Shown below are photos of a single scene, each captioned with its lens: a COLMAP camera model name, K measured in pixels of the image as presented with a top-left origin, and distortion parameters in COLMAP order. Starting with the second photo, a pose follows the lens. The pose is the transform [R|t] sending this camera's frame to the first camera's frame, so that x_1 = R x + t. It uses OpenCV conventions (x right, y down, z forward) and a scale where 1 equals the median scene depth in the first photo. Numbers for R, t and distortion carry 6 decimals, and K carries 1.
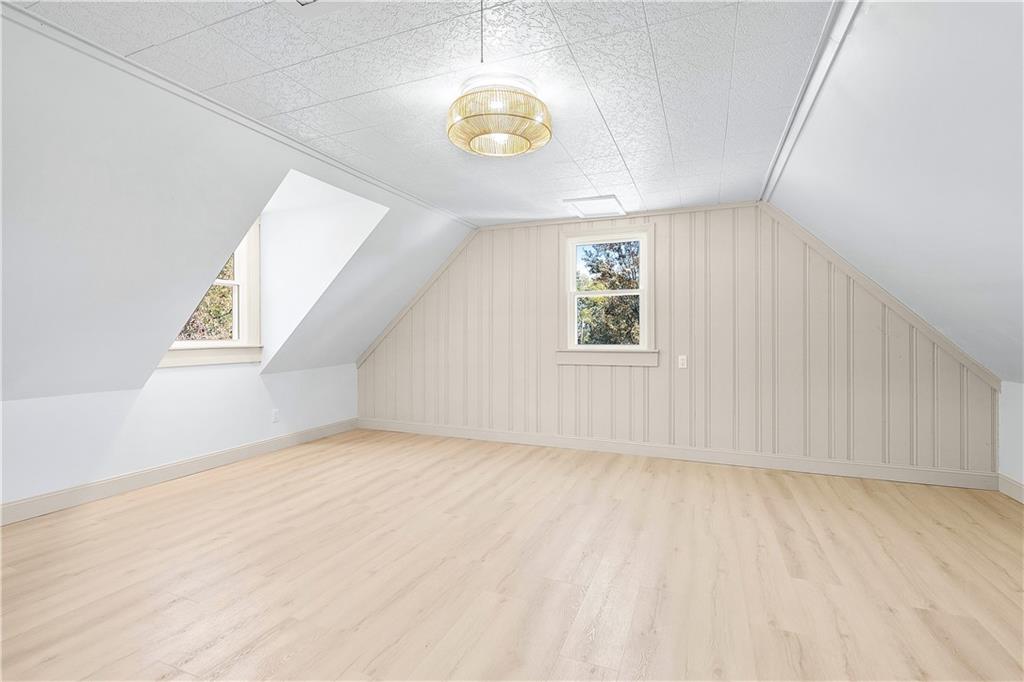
lens RADIAL K [[478.5, 0, 513.3], [0, 478.5, 342.0], [0, 0, 1]] dist [0.002574, 0.000489]
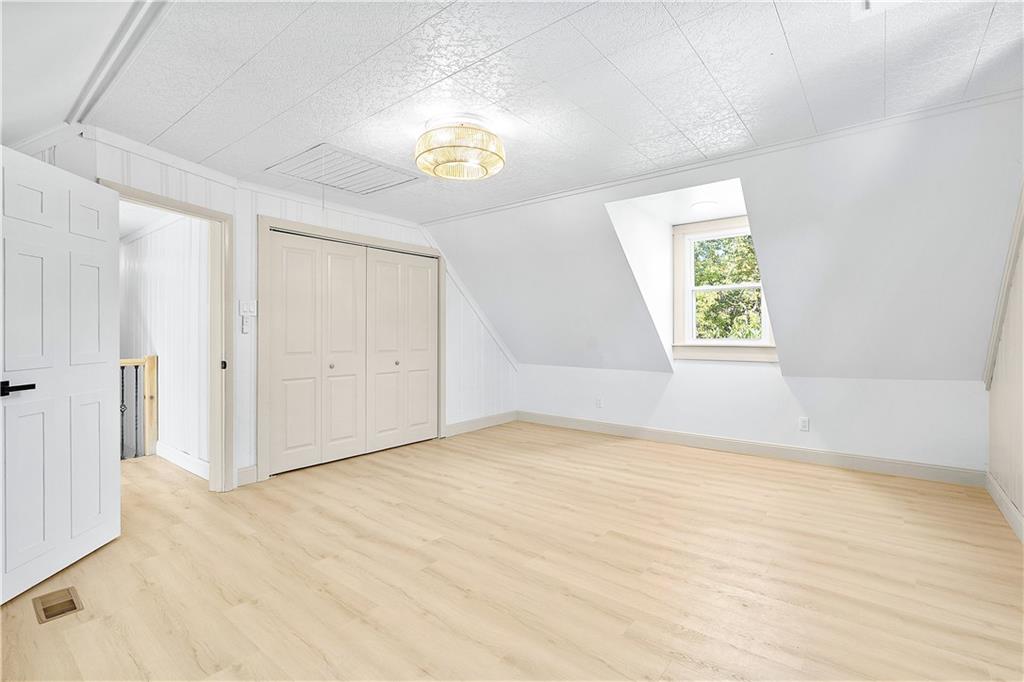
lens RADIAL K [[463.0, 0, 509.1], [0, 463.0, 340.1], [0, 0, 1]] dist [0.000531, 0.000424]
pose [[-0.297691, 0.011730, -0.954590, 0.726241], [-0.015565, 0.999732, 0.017139, -0.016344], [0.954535, 0.019961, -0.297428, 1.044316]]
